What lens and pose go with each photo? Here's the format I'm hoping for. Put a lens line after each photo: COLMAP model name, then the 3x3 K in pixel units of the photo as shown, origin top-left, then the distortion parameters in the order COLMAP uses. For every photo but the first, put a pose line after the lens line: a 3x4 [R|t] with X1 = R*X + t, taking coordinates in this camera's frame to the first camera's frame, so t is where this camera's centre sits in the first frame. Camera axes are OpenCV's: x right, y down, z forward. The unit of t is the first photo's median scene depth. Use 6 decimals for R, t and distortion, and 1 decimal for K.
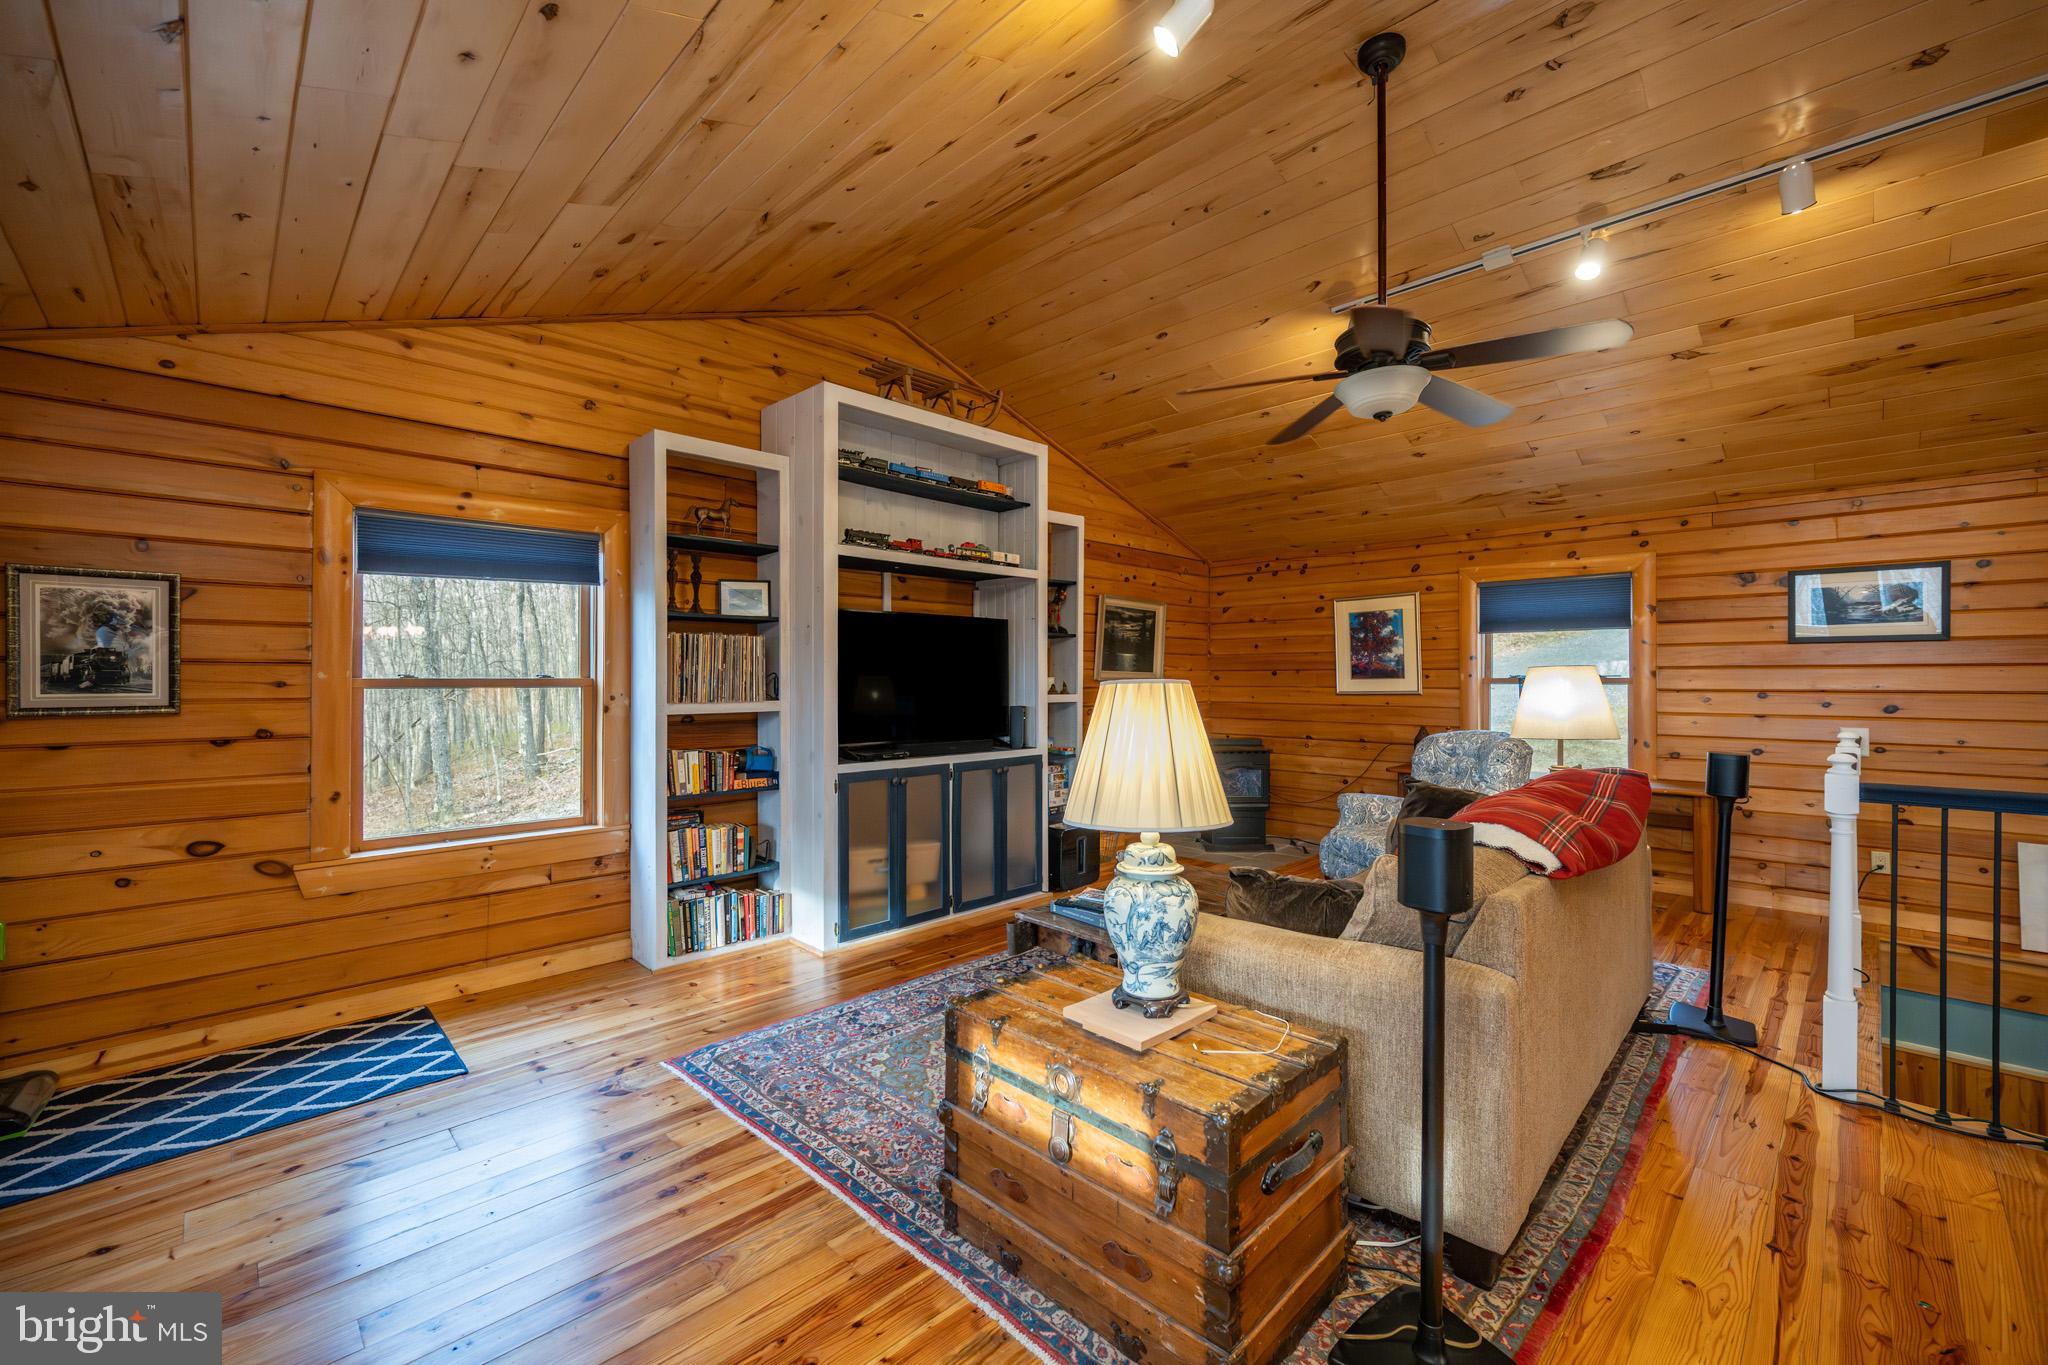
lens RADIAL K [[826.4, 0, 1020.2], [0, 826.4, 679.9], [0, 0, 1]] dist [-0.000160, -0.000007]
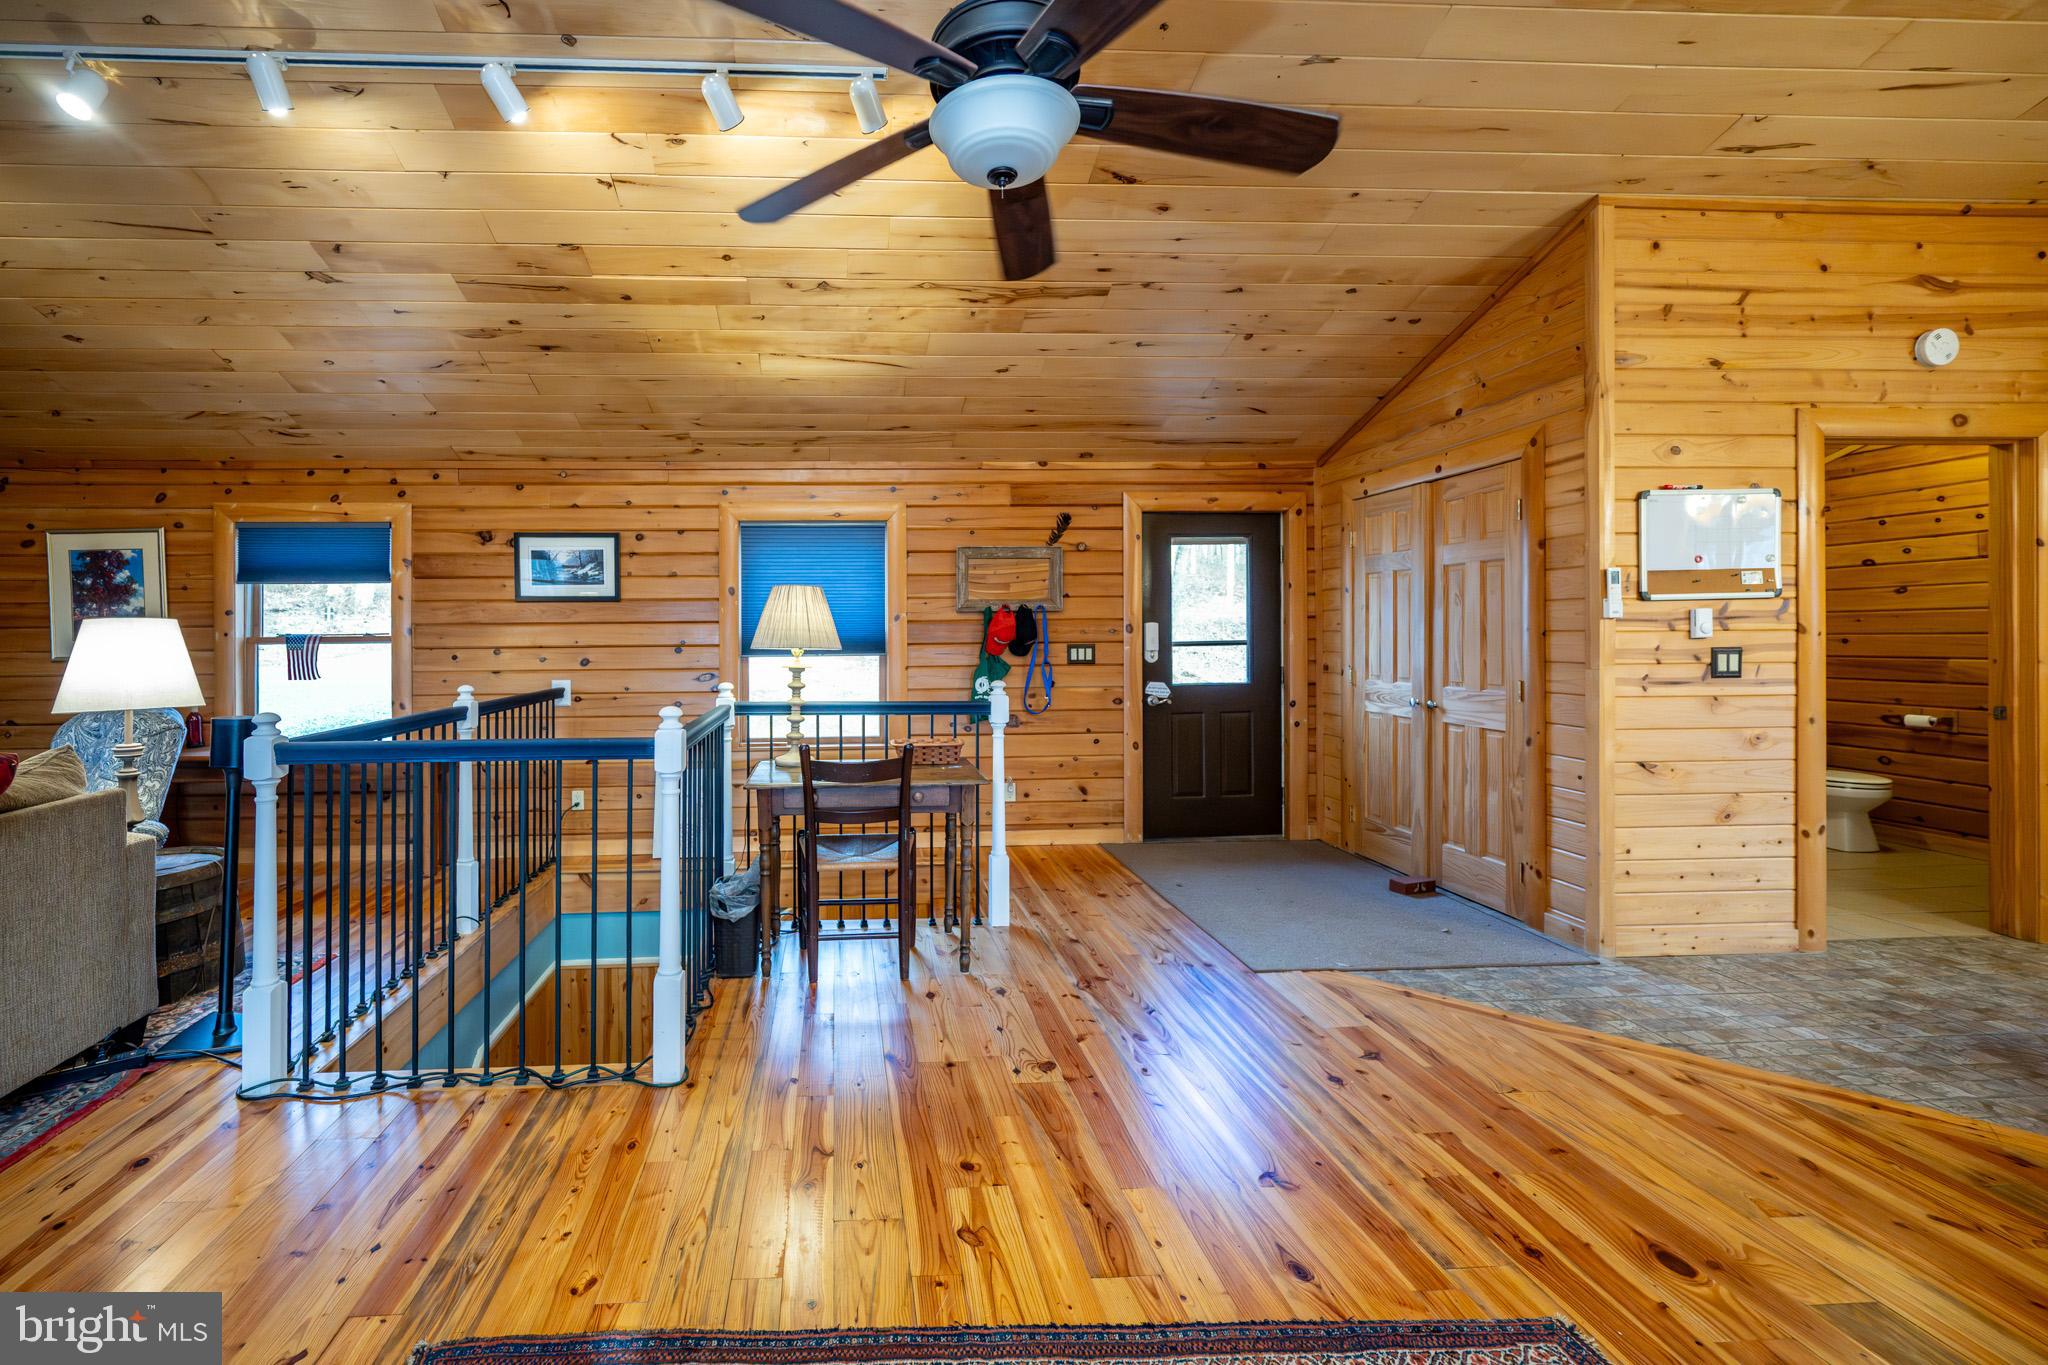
lens RADIAL K [[883.4, 0, 861.5], [0, 883.4, 639.7], [0, 0, 1]] dist [-0.001359, -0.000070]
pose [[0.662008, -0.005114, 0.749479, 0.384165], [0.010870, 0.999937, -0.002778, 0.012002], [-0.749418, 0.009986, 0.662022, -0.069690]]
